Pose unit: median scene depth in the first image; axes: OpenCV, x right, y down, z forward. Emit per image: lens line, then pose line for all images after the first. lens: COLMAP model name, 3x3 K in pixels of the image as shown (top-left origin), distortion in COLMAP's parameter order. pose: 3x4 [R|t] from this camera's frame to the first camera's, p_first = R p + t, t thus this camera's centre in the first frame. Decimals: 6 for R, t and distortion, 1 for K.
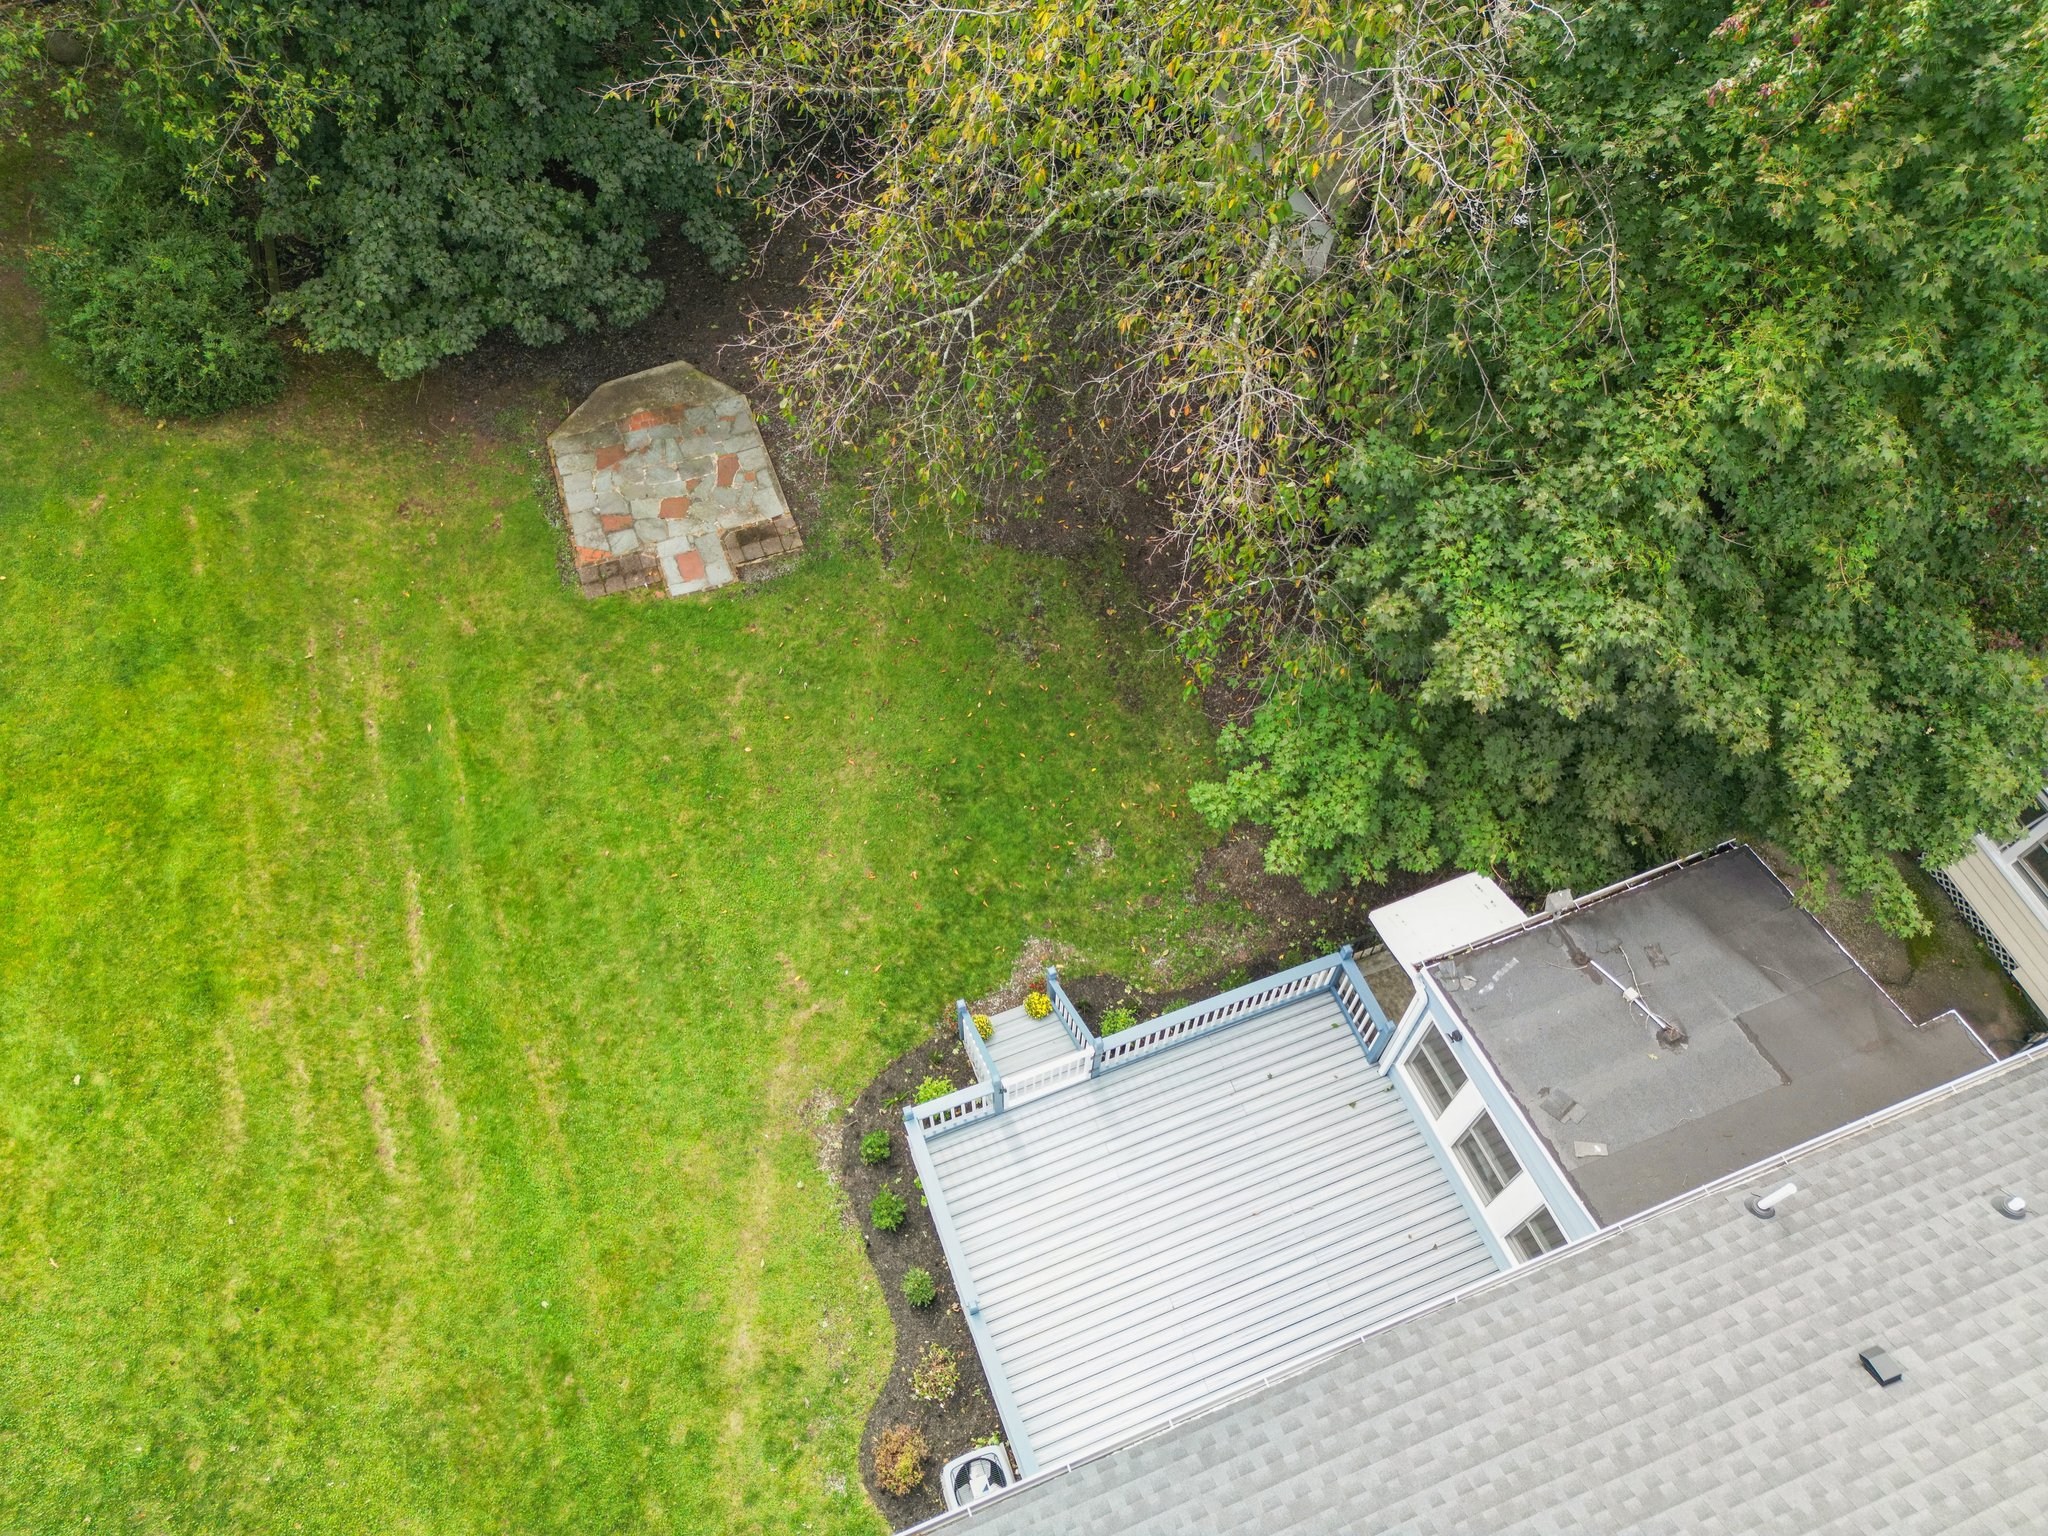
lens RADIAL K [[1436.8, 0, 1028.0], [0, 1436.8, 762.1], [0, 0, 1]] dist [0.069469, -0.060486]
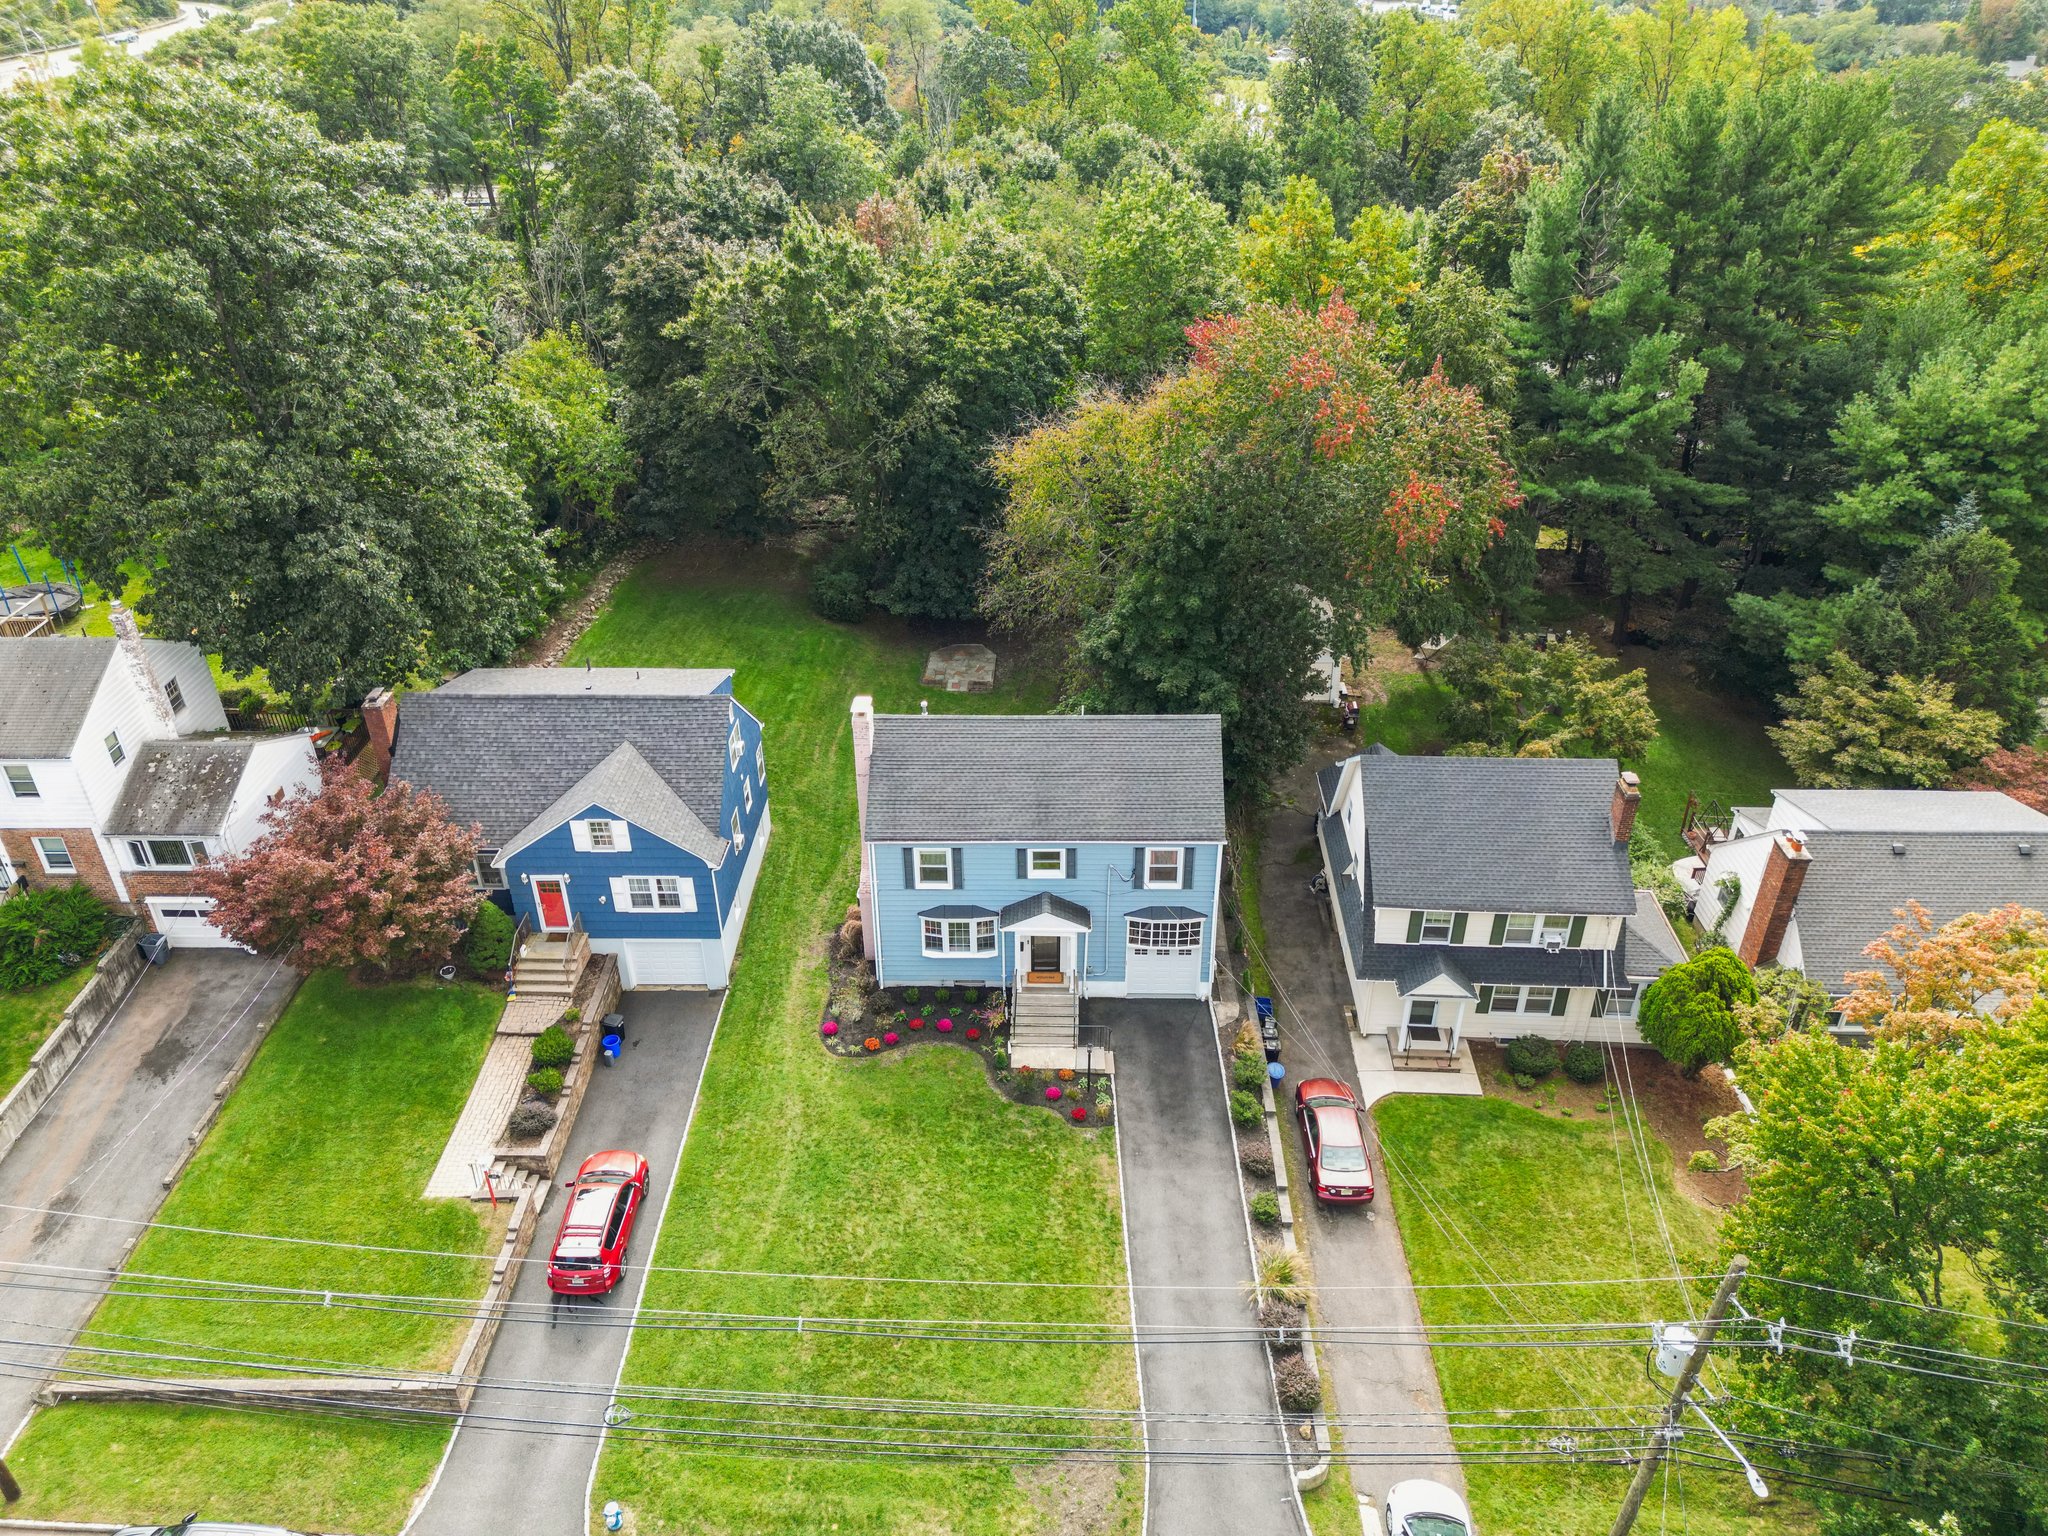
lens RADIAL K [[1474.4, 0, 1018.2], [0, 1474.4, 746.2], [0, 0, 1]] dist [0.078581, -0.071109]
pose [[0.920094, 0.186451, -0.344476, 1.172932], [-0.325309, 0.853591, -0.406885, 1.426939], [0.218177, 0.486434, 0.846038, -1.841081]]
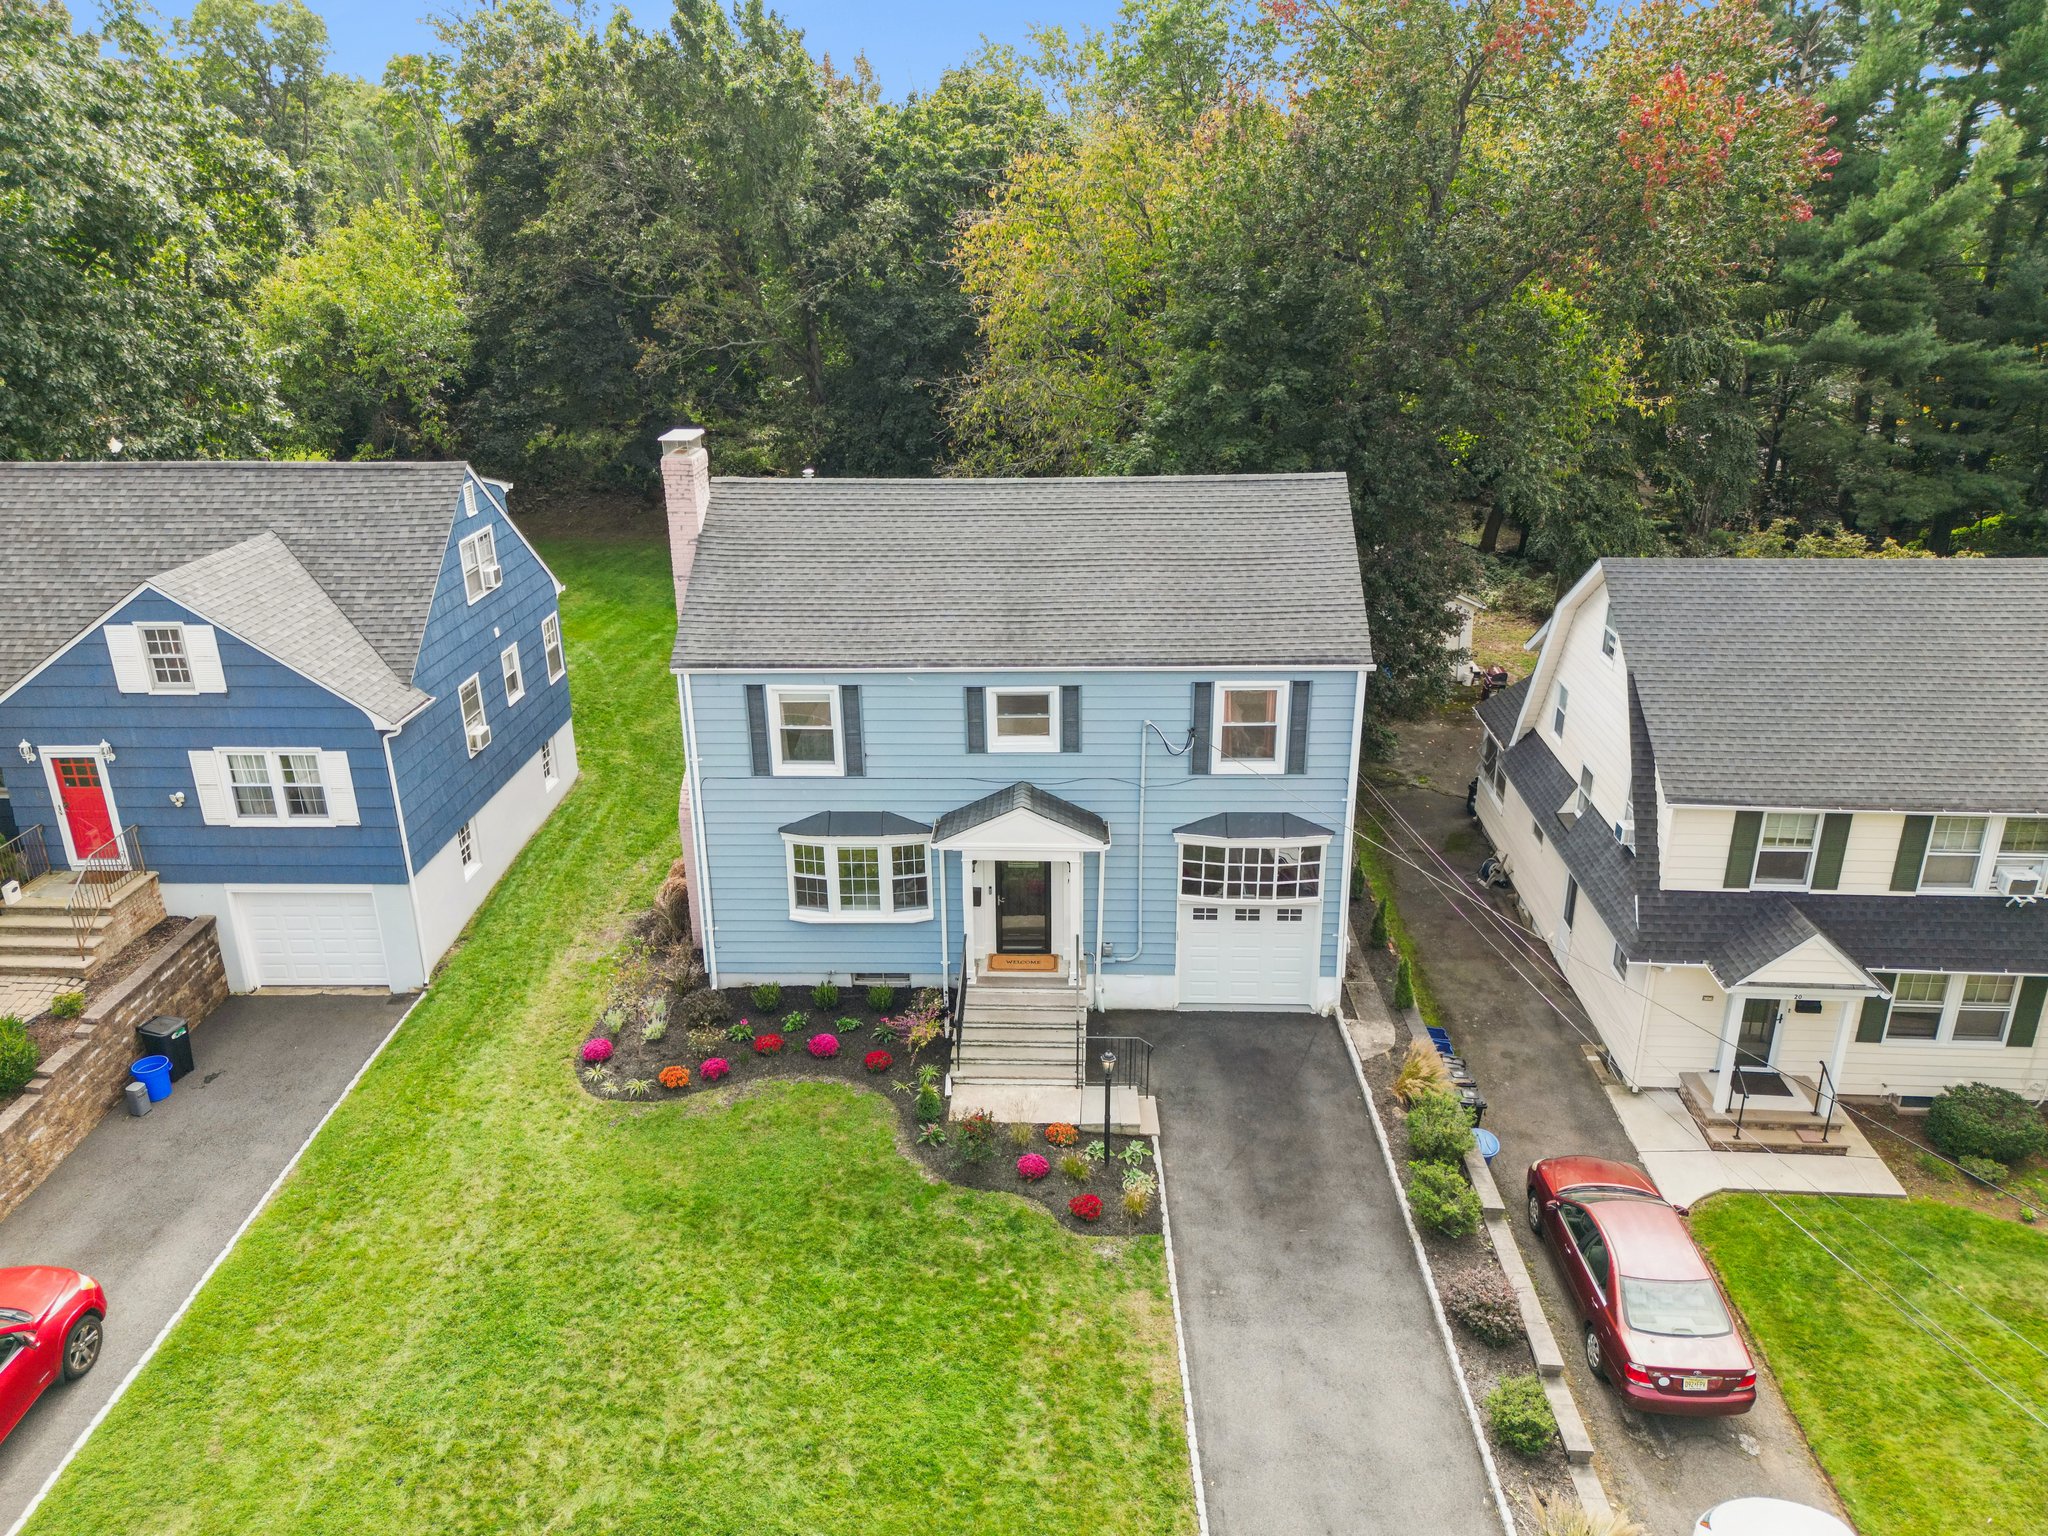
lens RADIAL K [[1473.1, 0, 1016.3], [0, 1473.1, 735.3], [0, 0, 1]] dist [0.055736, -0.040946]
pose [[0.915188, 0.126361, -0.382706, 0.880031], [-0.334992, 0.766456, -0.548019, 1.284562], [0.224080, 0.629744, 0.743781, -0.553754]]
